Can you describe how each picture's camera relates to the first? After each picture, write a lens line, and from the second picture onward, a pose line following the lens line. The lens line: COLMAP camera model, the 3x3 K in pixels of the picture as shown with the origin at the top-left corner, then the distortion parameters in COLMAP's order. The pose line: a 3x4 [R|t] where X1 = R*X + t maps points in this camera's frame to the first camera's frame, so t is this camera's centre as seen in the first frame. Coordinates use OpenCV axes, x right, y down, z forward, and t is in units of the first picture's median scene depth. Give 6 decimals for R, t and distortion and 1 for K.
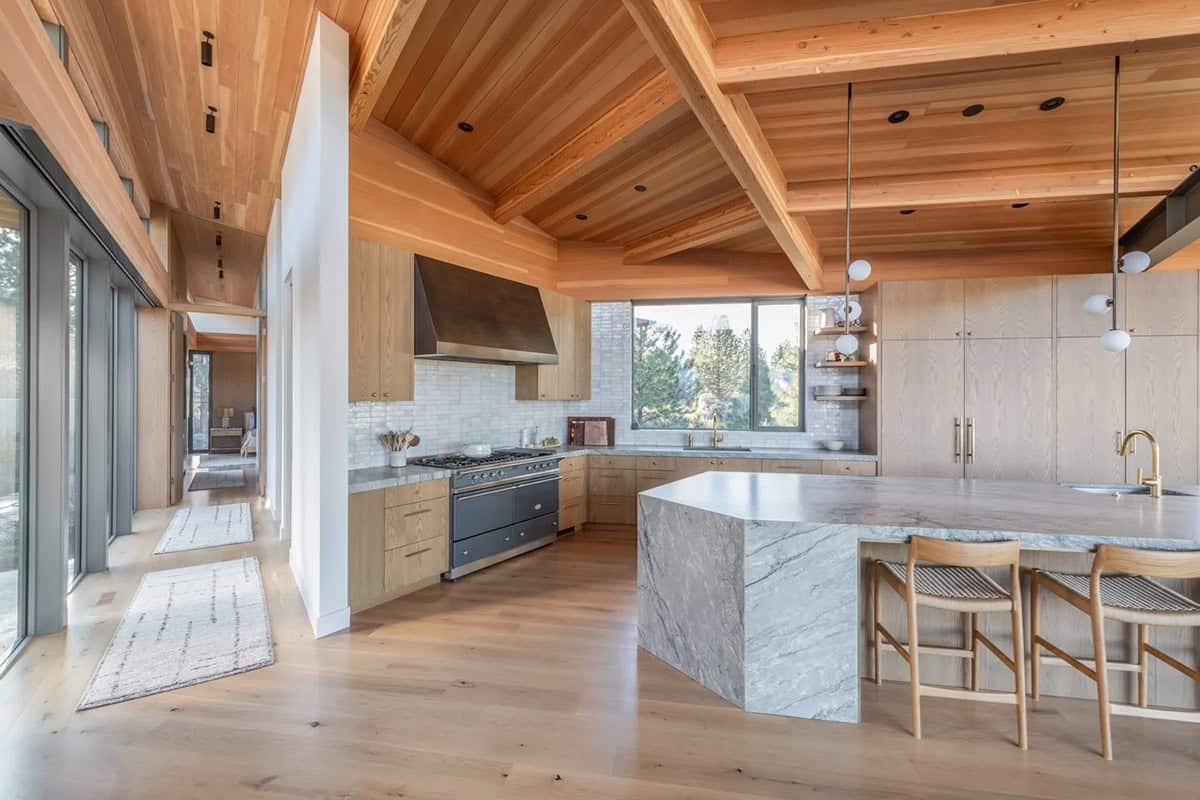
lens RADIAL K [[526.0, 0, 594.5], [0, 526.0, 396.0], [0, 0, 1]] dist [0.008029, -0.001038]
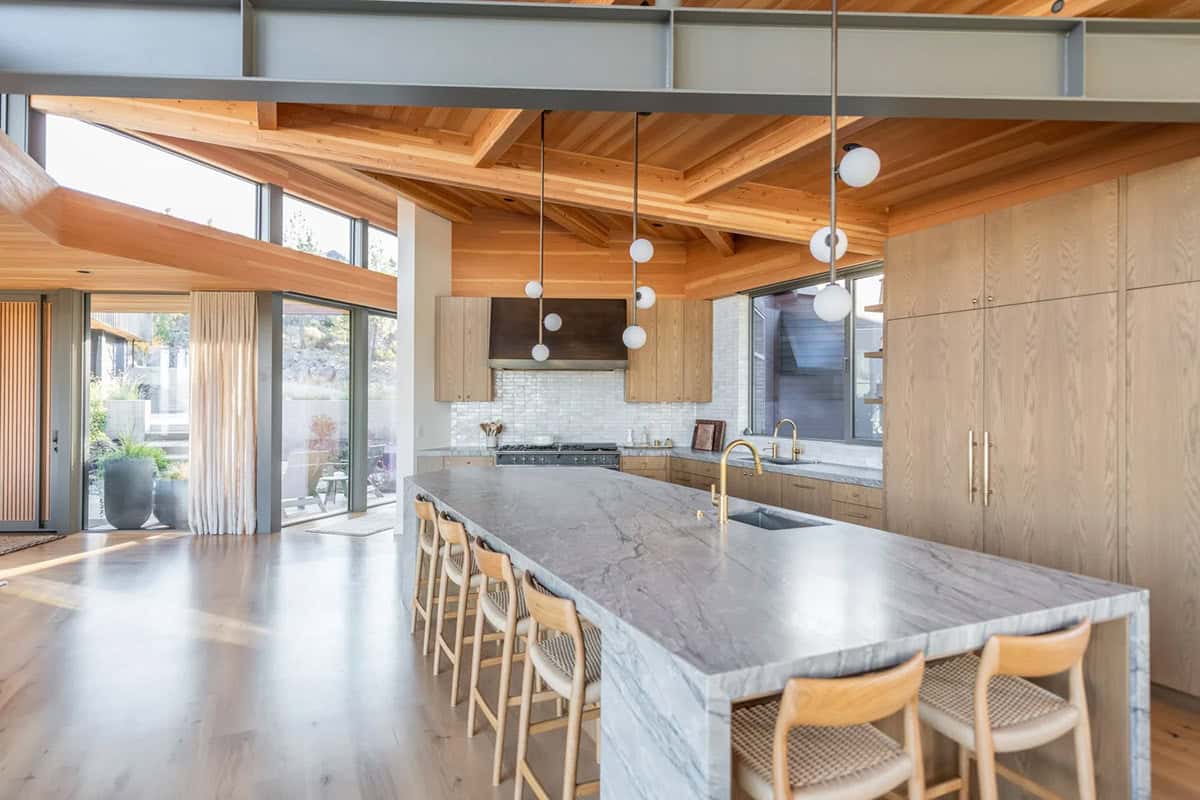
lens RADIAL K [[674.0, 0, 596.0], [0, 674.0, 392.7], [0, 0, 1]] dist [0.023087, -0.001023]
pose [[0.579778, -0.006129, -0.814752, 1.112391], [-0.002126, 0.999957, -0.009035, 0.002239], [0.814772, 0.006971, 0.579740, 0.151508]]
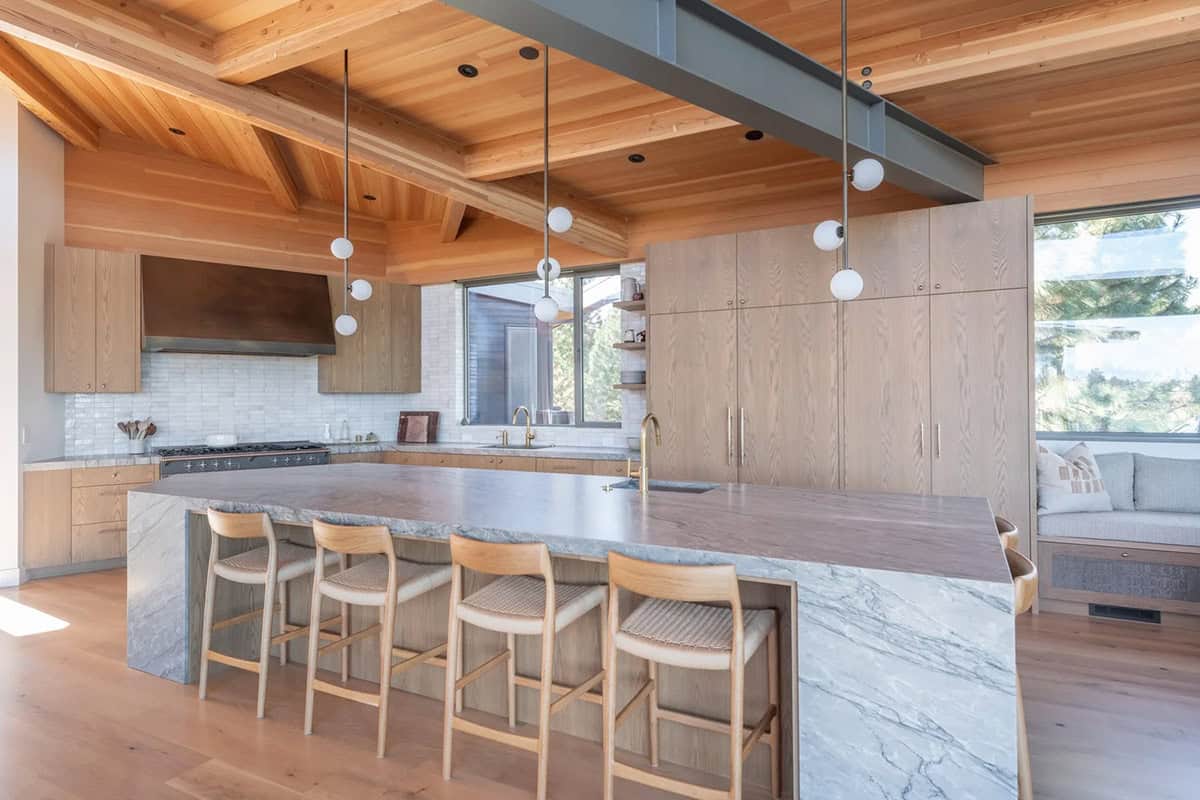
lens RADIAL K [[669.4, 0, 595.5], [0, 669.4, 393.0], [0, 0, 1]] dist [0.022601, -0.002147]
pose [[0.951699, -0.010345, -0.306857, 0.819288], [0.008267, 0.999933, -0.008073, 0.025349], [0.306920, 0.005146, 0.951721, -0.021181]]
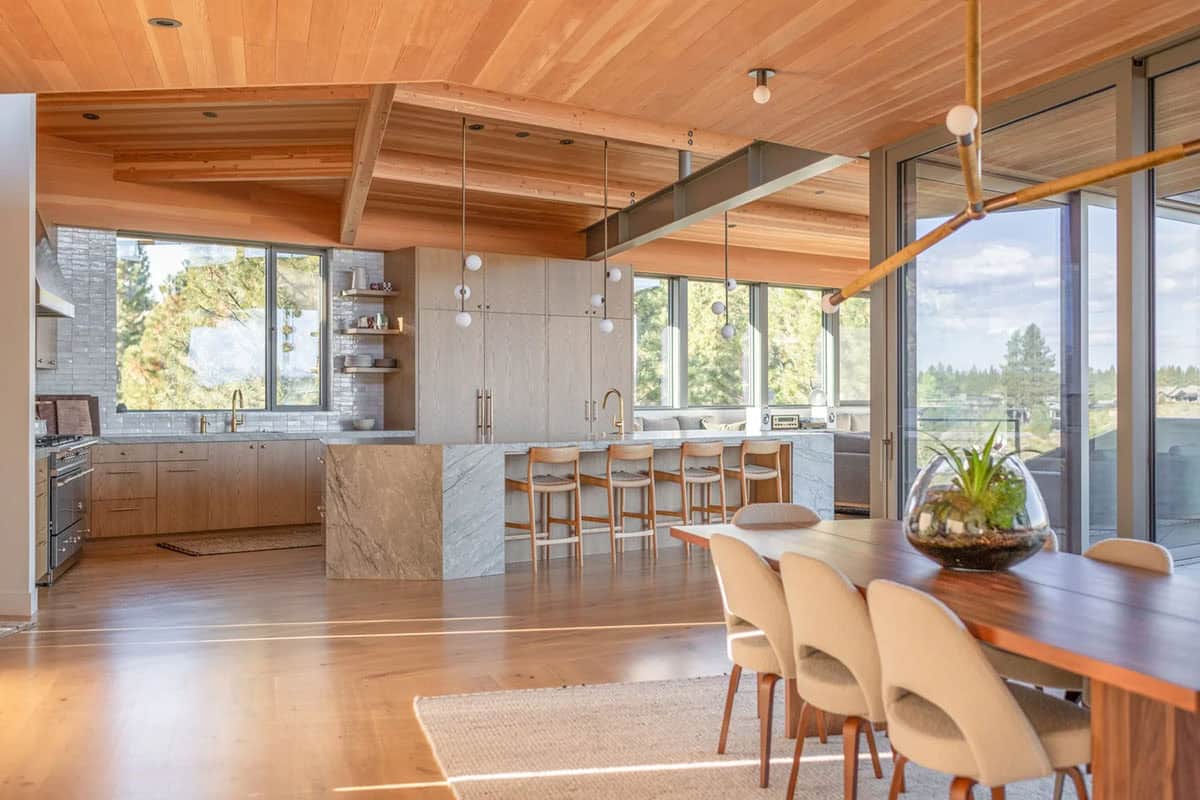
lens RADIAL K [[1254.2, 0, 600.0], [0, 1254.2, 400.0], [0, 0, 1]] dist [0.006273, 0.008437]
pose [[0.657969, -0.005179, 0.753027, -0.981449], [-0.000156, 0.999975, 0.007013, 0.044880], [-0.753045, -0.004732, 0.657952, -0.762191]]
